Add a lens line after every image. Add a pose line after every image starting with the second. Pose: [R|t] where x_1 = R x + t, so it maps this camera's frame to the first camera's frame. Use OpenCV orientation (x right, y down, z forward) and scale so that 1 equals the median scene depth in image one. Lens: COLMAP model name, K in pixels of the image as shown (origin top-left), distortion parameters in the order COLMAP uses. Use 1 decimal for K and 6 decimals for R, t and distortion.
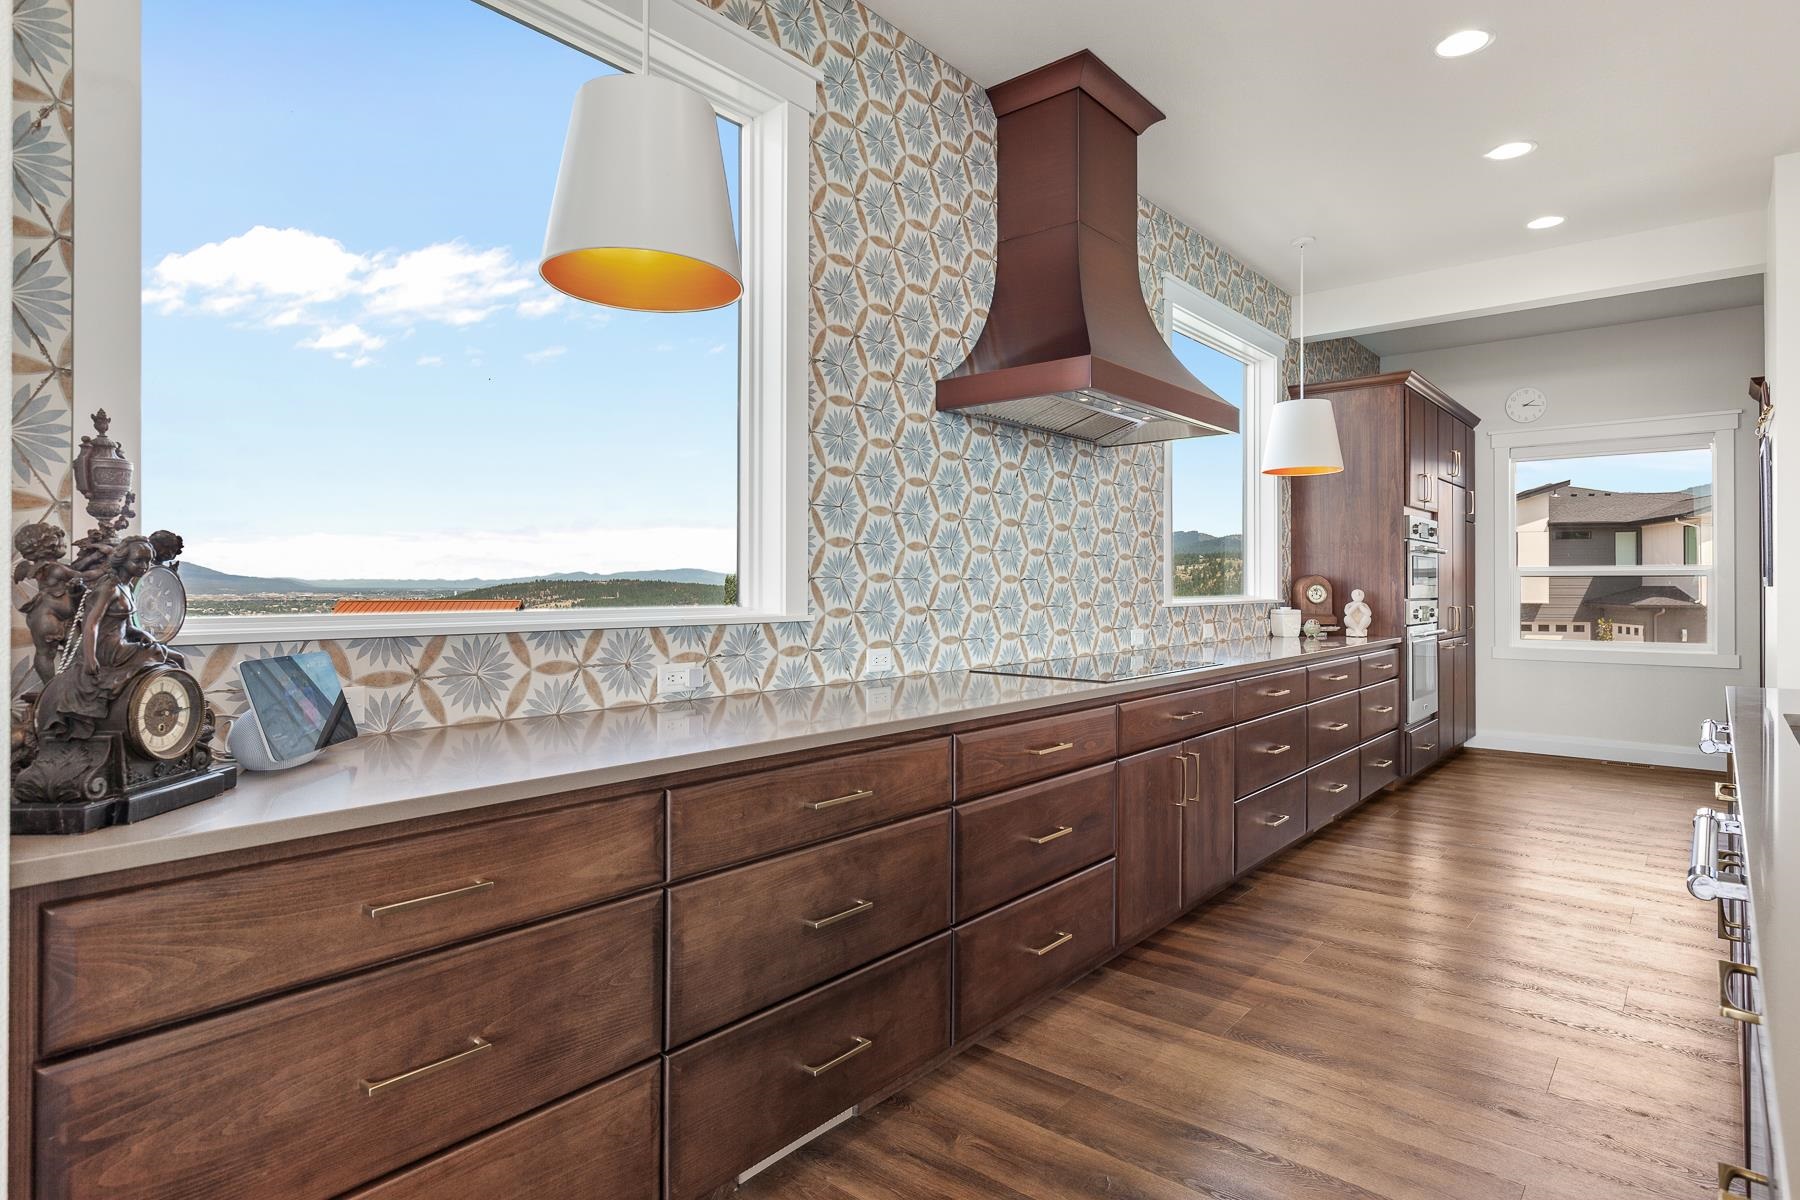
lens RADIAL K [[1022.5, 0, 877.7], [0, 1022.5, 573.2], [0, 0, 1]] dist [0.003303, -0.000240]
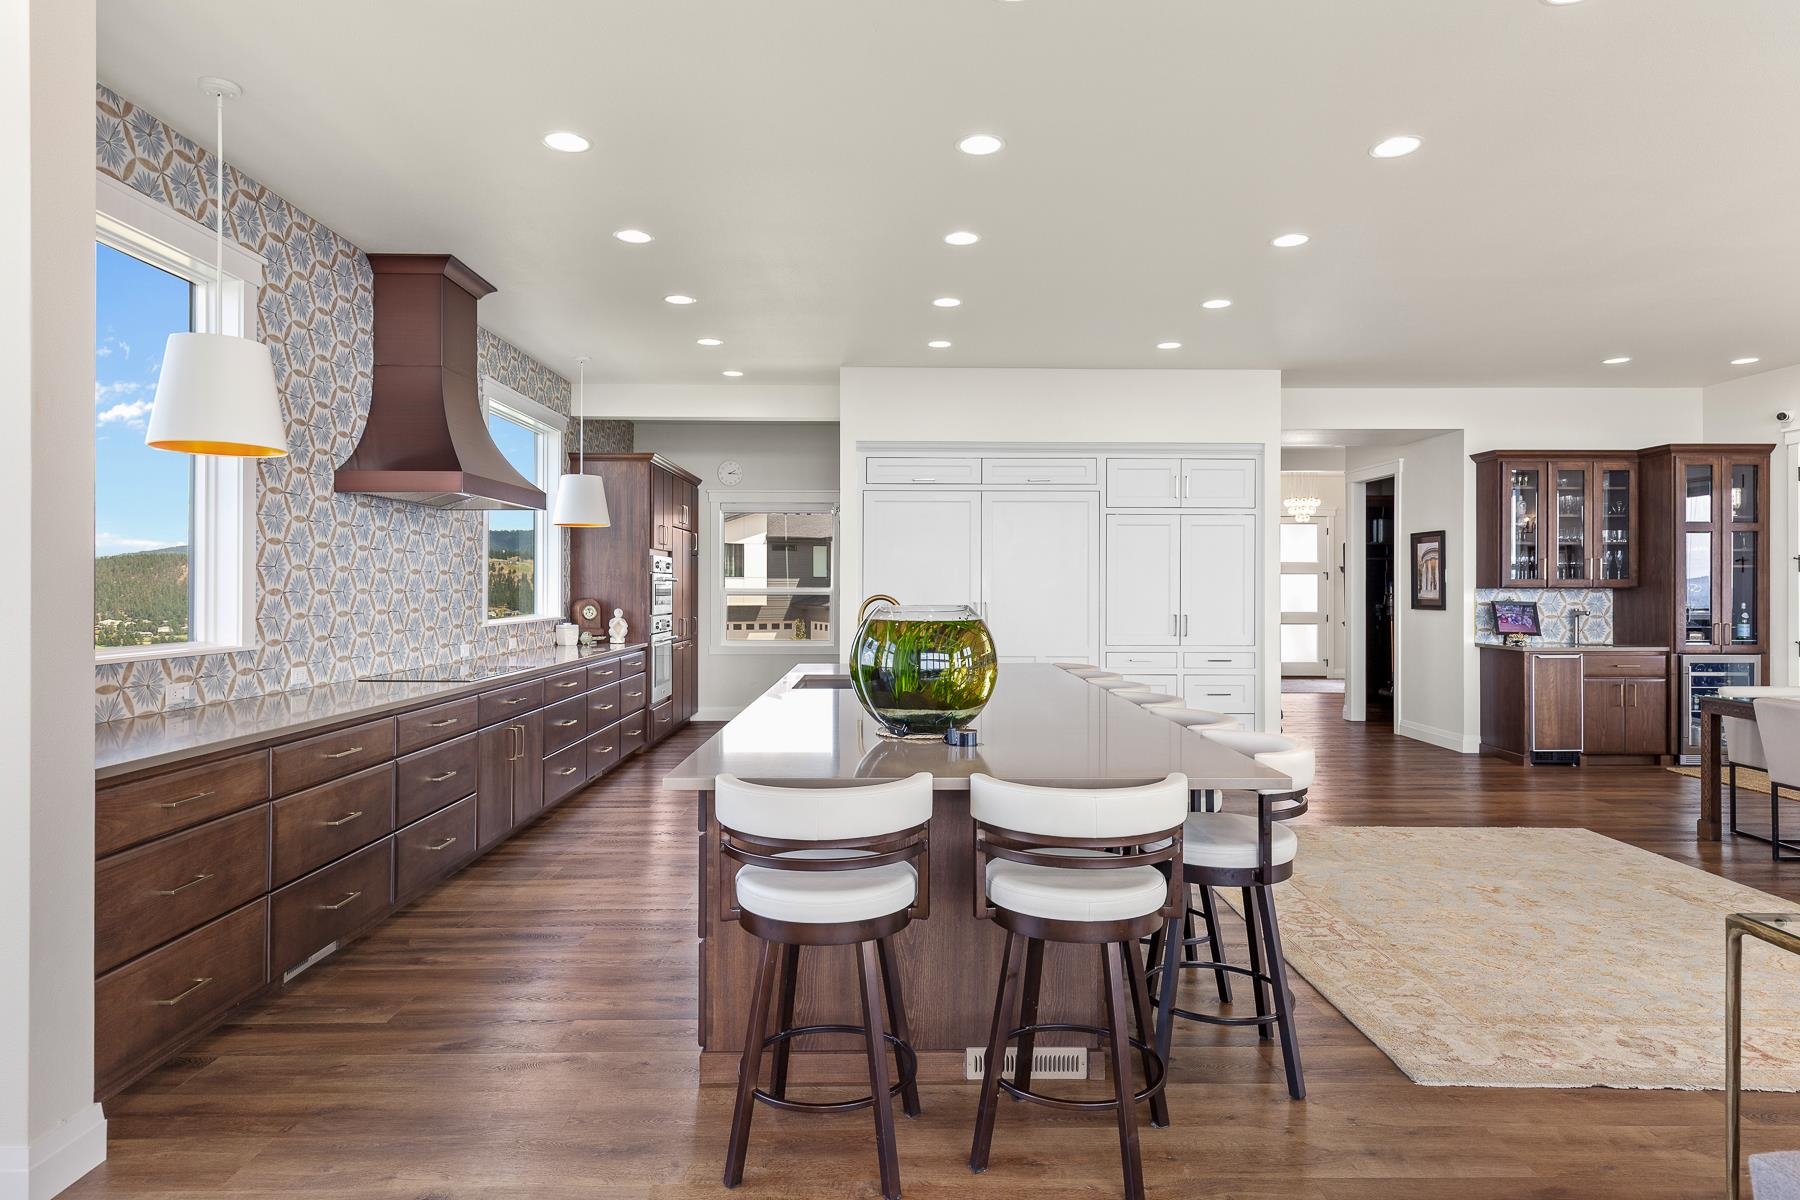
lens RADIAL K [[1022.5, 0, 895.4], [0, 1022.5, 590.0], [0, 0, 1]] dist [0.003303, -0.000240]
pose [[0.759992, -0.001606, 0.649930, -0.262327], [-0.004905, 0.999954, 0.008207, -0.042517], [-0.649914, -0.009425, 0.759950, -0.531339]]
